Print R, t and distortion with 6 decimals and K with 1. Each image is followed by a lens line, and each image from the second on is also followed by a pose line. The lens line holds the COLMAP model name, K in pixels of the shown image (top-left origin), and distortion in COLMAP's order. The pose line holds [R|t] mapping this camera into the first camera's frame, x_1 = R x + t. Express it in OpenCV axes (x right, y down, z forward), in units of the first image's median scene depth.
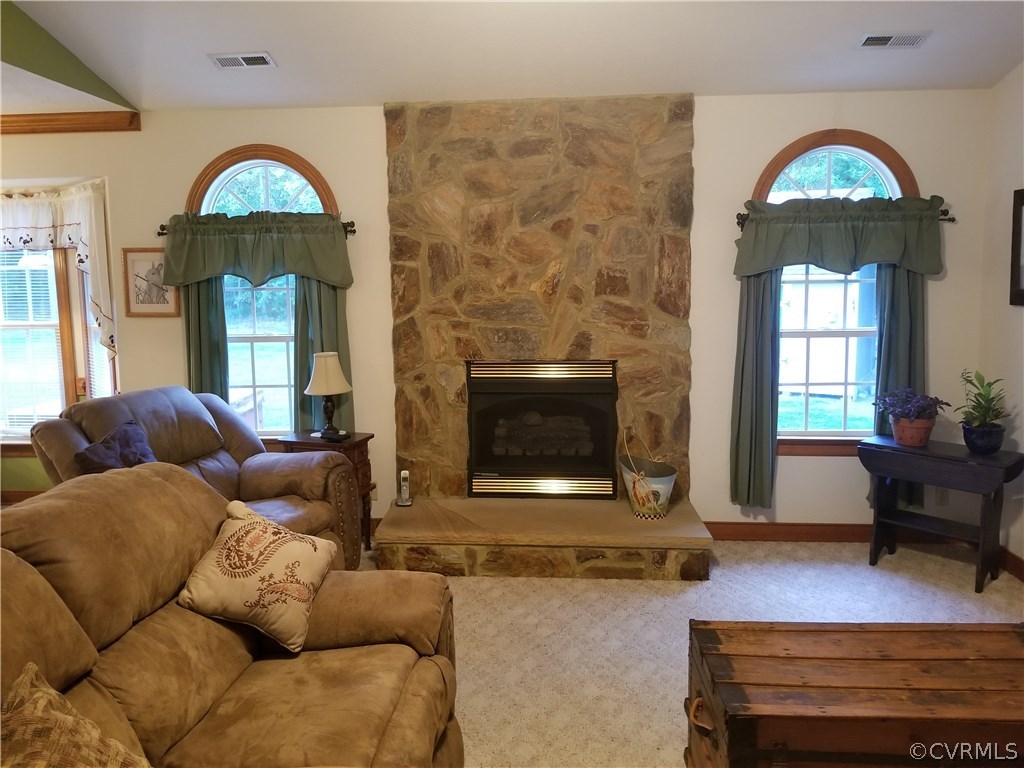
lens RADIAL K [[787.9, 0, 495.6], [0, 787.9, 361.5], [0, 0, 1]] dist [0.077424, -0.123384]
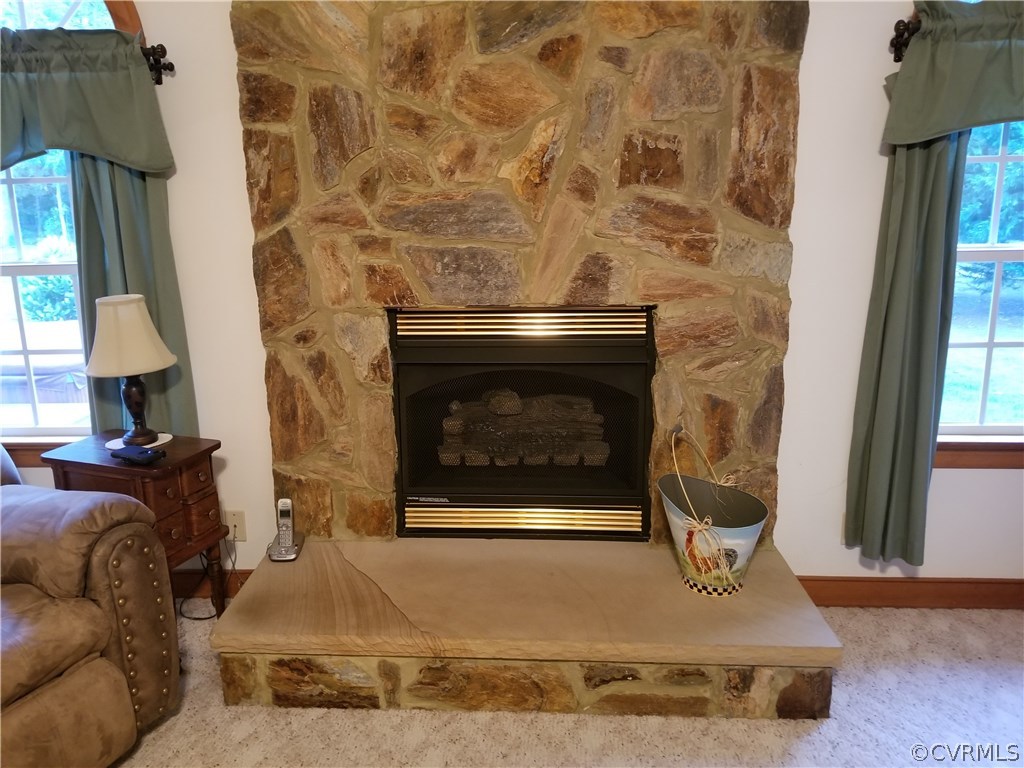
lens RADIAL K [[802.0, 0, 483.3], [0, 802.0, 380.4], [0, 0, 1]] dist [0.070224, -0.128186]
pose [[0.999967, -0.007779, 0.002400, 0.030361], [0.007432, 0.992625, 0.121000, -0.018644], [-0.003324, -0.120979, 0.992650, 0.434236]]
